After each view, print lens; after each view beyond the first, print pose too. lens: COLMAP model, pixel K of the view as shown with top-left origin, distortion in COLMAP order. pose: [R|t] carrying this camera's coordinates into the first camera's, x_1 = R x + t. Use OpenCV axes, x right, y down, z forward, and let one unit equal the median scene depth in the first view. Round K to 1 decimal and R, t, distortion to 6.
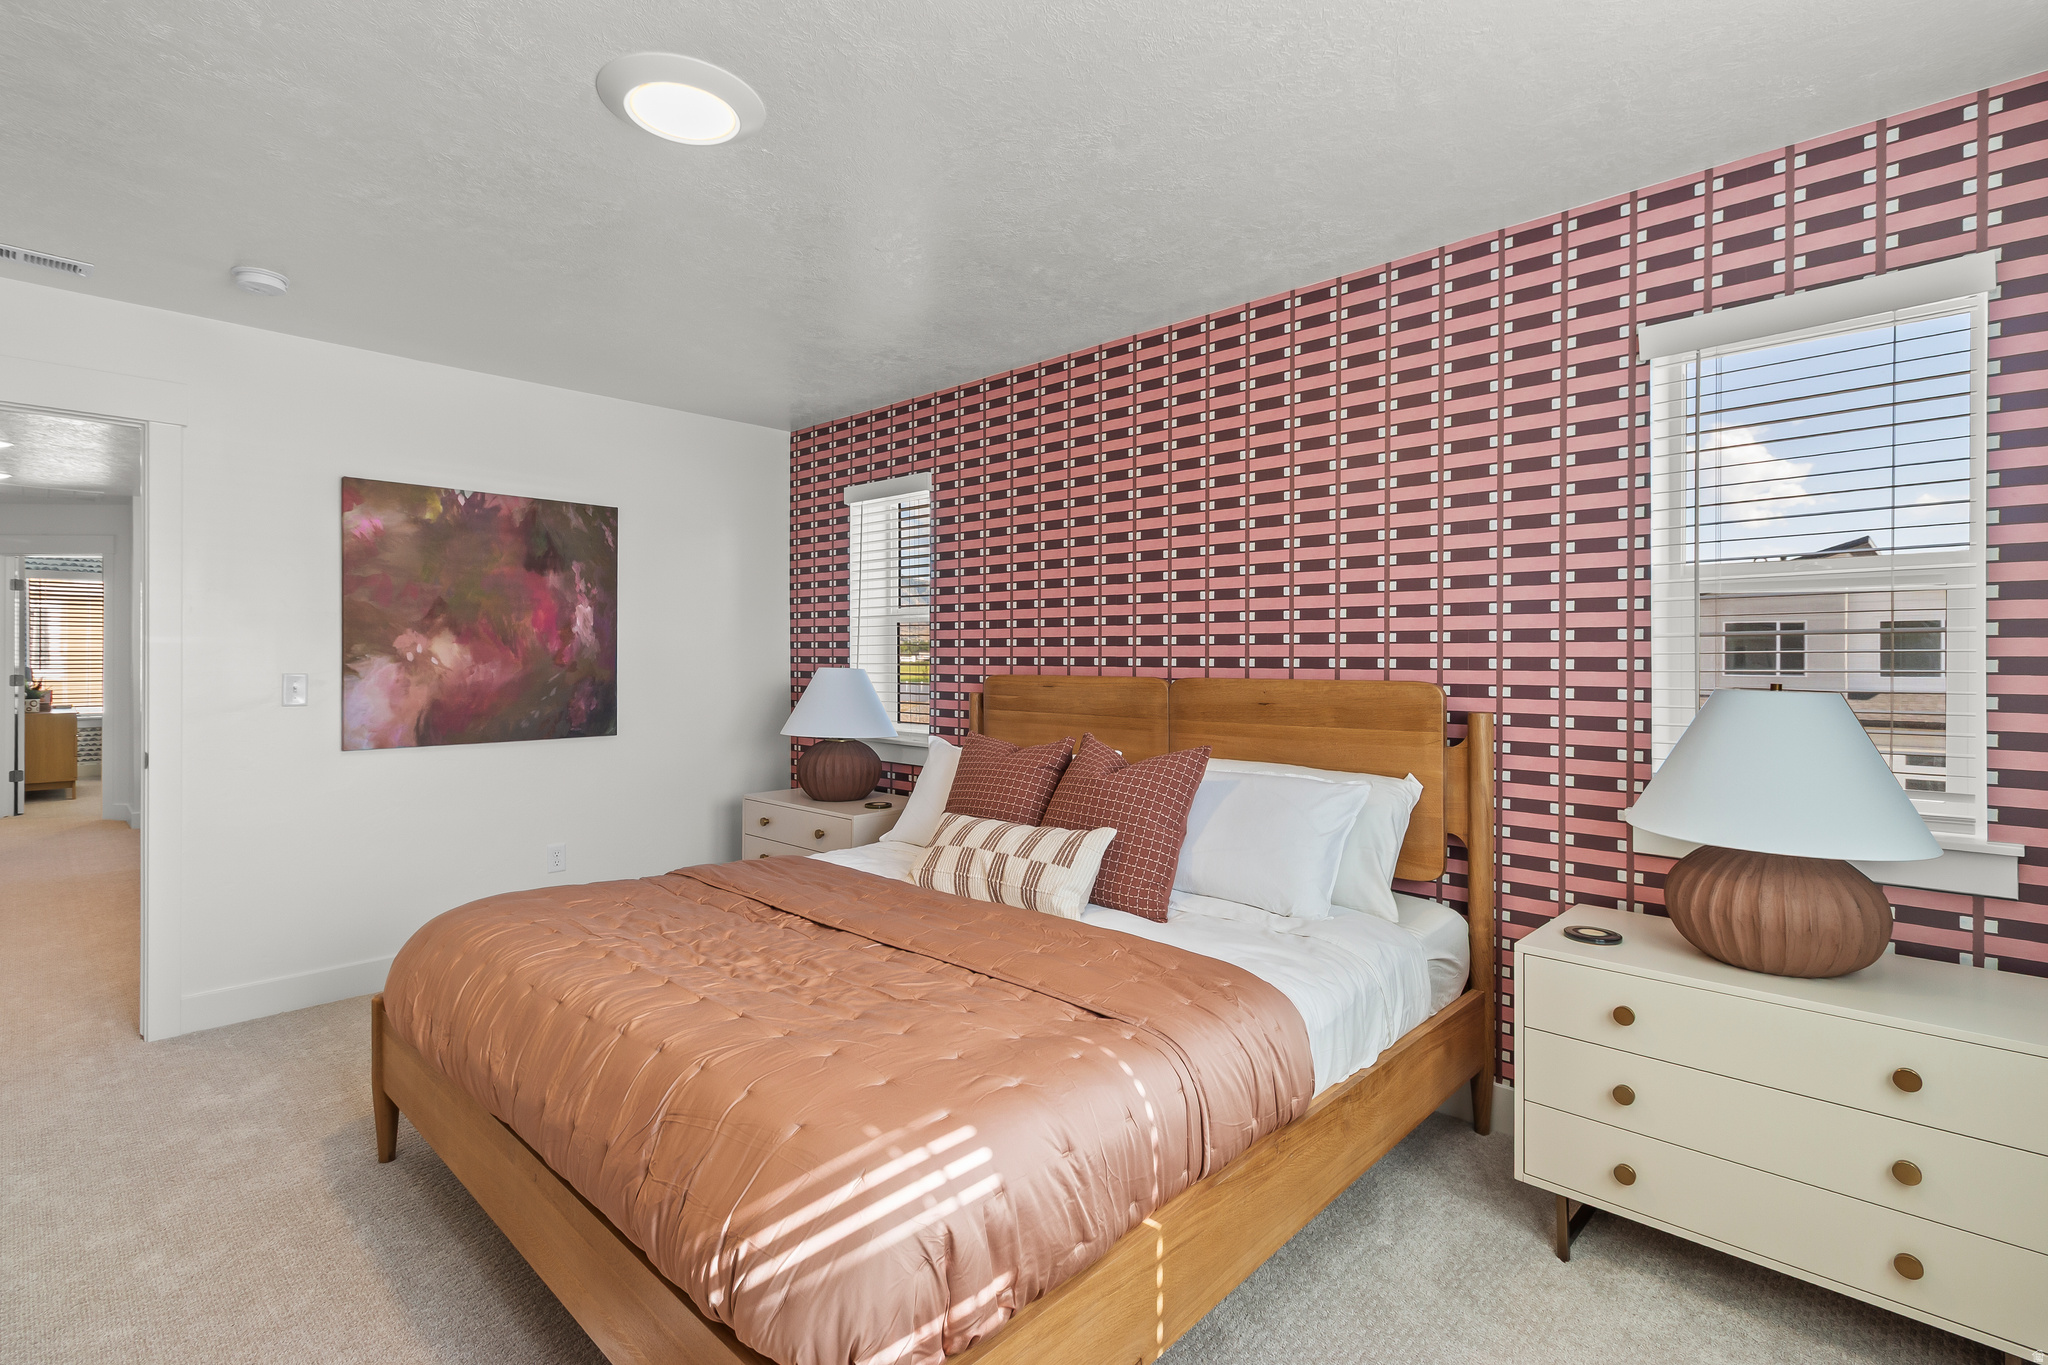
lens RADIAL K [[959.3, 0, 1029.5], [0, 959.3, 649.0], [0, 0, 1]] dist [0.004352, 0.000986]
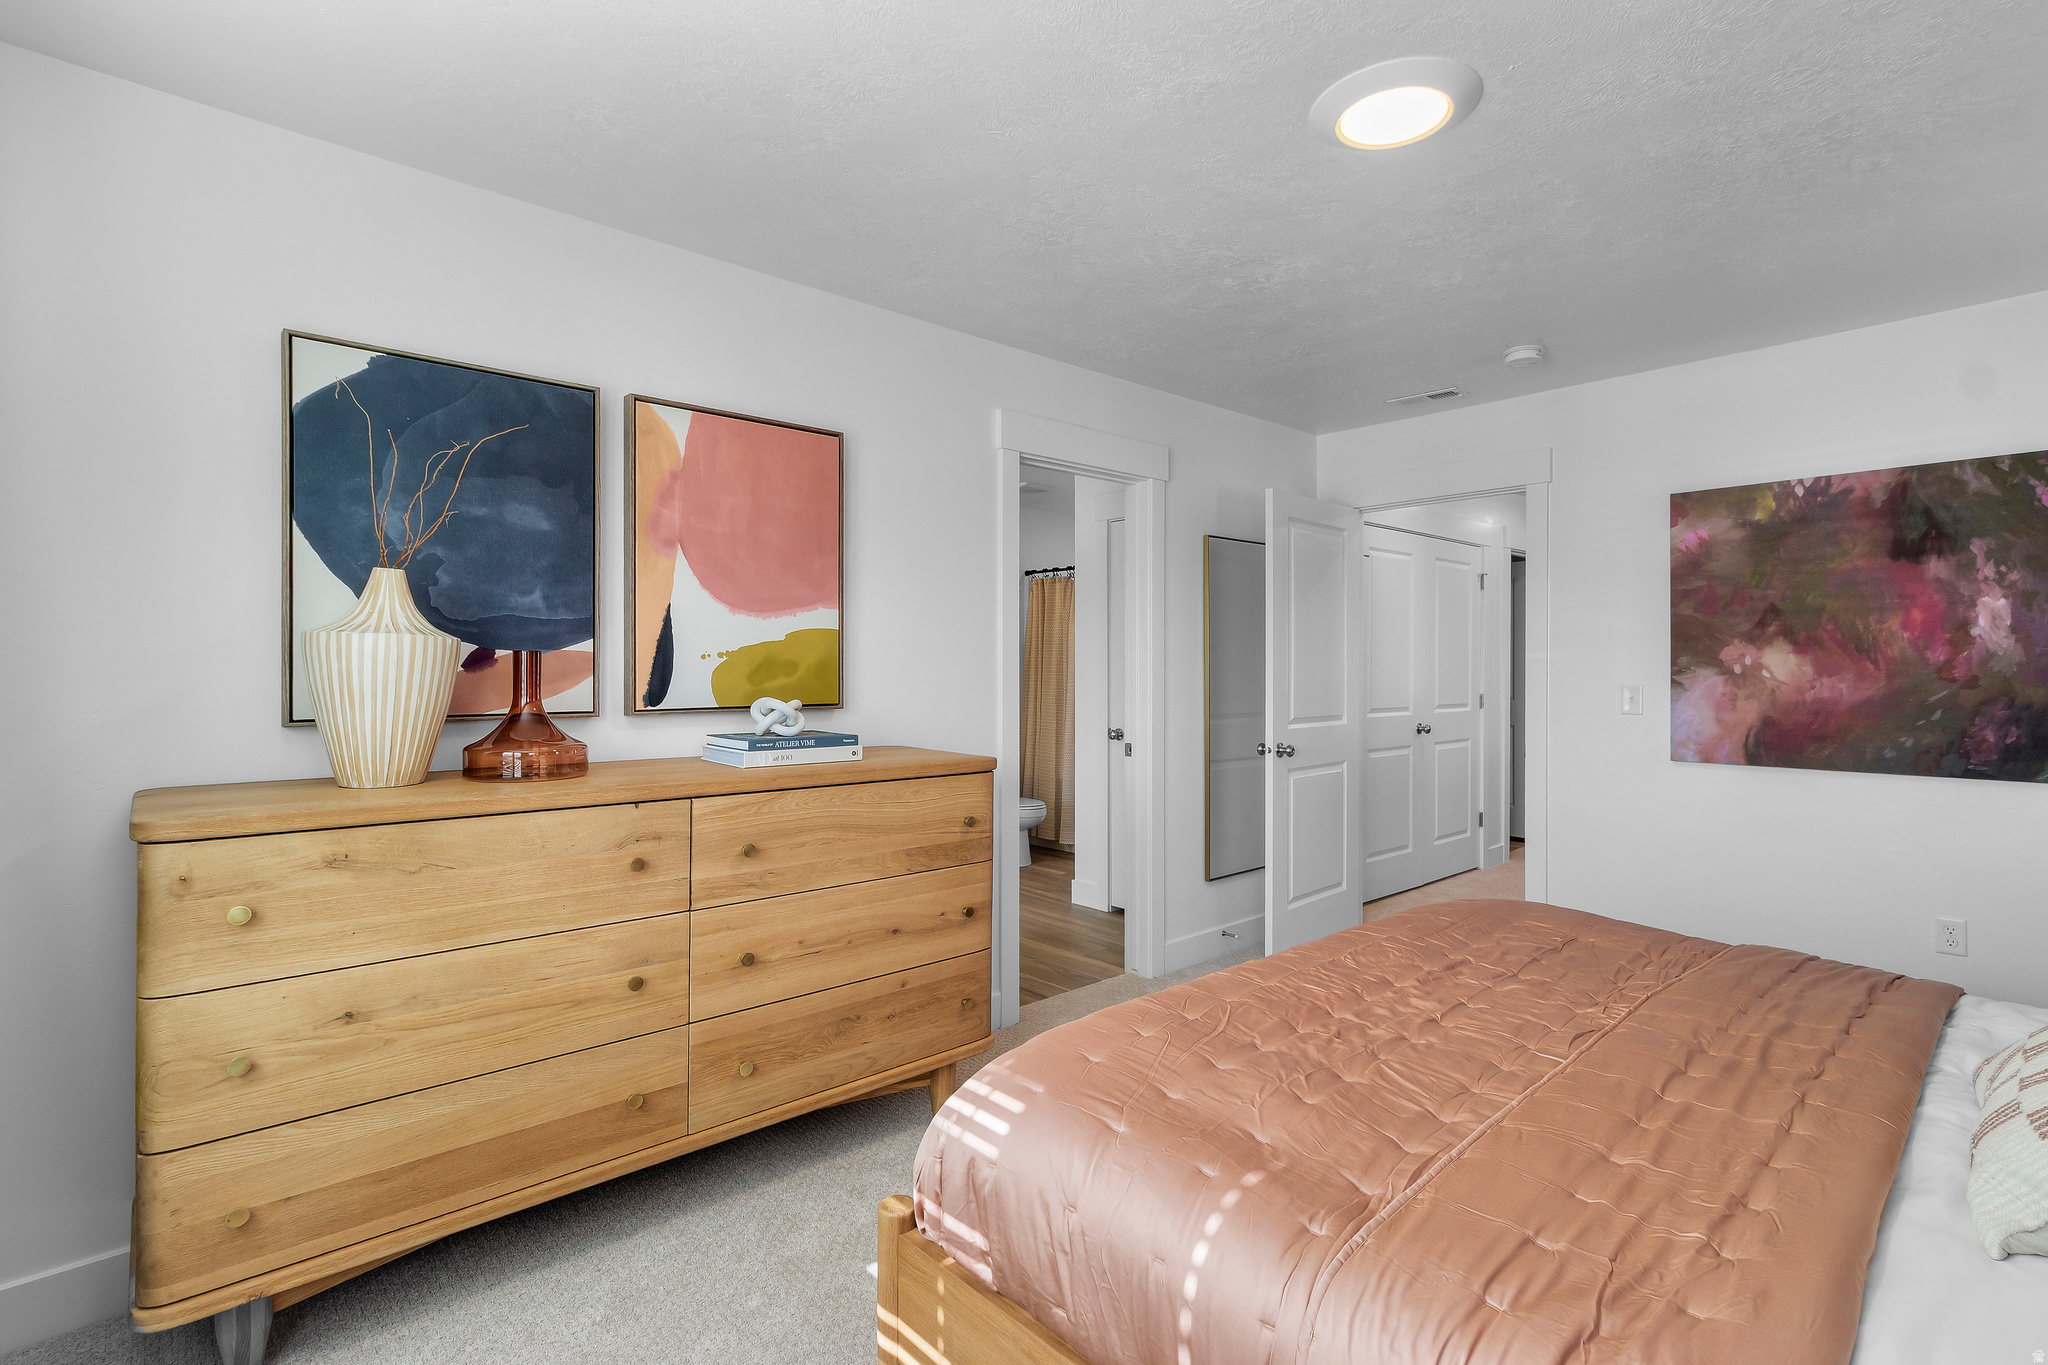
lens RADIAL K [[959.3, 0, 1029.2], [0, 959.3, 669.7], [0, 0, 1]] dist [0.004352, 0.000986]
pose [[-0.064124, 0.000232, -0.997942, 0.334753], [0.009752, 0.999952, -0.000394, 0.002076], [0.997894, -0.009757, -0.064124, 0.356192]]
